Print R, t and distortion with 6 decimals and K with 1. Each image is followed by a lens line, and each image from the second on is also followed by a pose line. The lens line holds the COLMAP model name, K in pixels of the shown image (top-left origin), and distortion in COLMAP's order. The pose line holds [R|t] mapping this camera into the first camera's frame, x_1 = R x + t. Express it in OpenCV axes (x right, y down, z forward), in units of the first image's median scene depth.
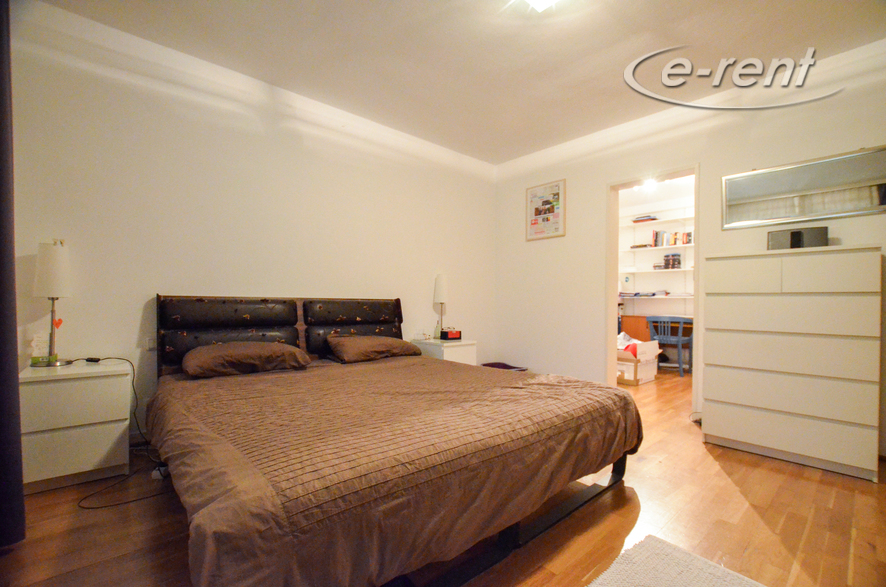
lens RADIAL K [[397.6, 0, 443.7], [0, 397.6, 297.5], [0, 0, 1]] dist [-0.017274, 0.000025]
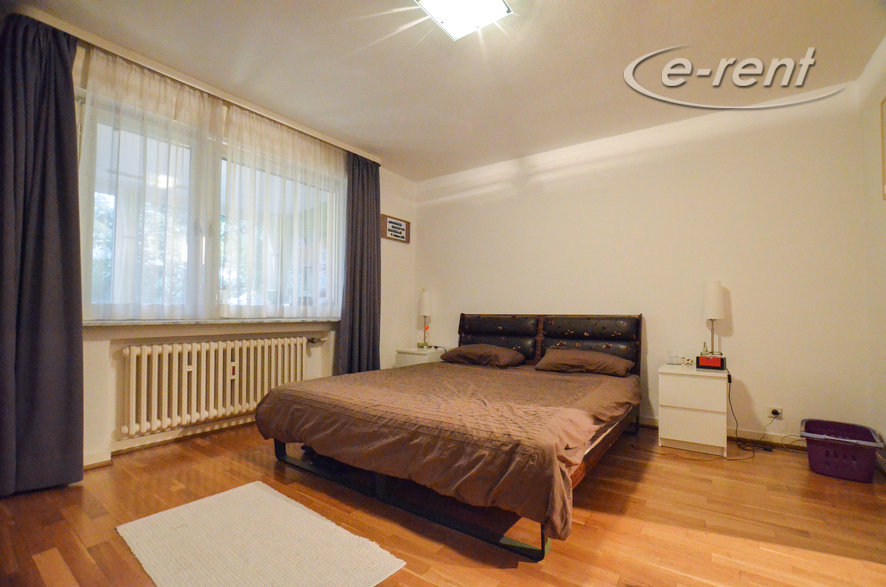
lens RADIAL K [[388.1, 0, 443.8], [0, 388.1, 294.7], [0, 0, 1]] dist [-0.032947, 0.005603]
pose [[0.207447, -0.054735, -0.976714, 0.774513], [0.016494, 0.998487, -0.052452, -0.002753], [0.978107, -0.005229, 0.208036, 0.457060]]
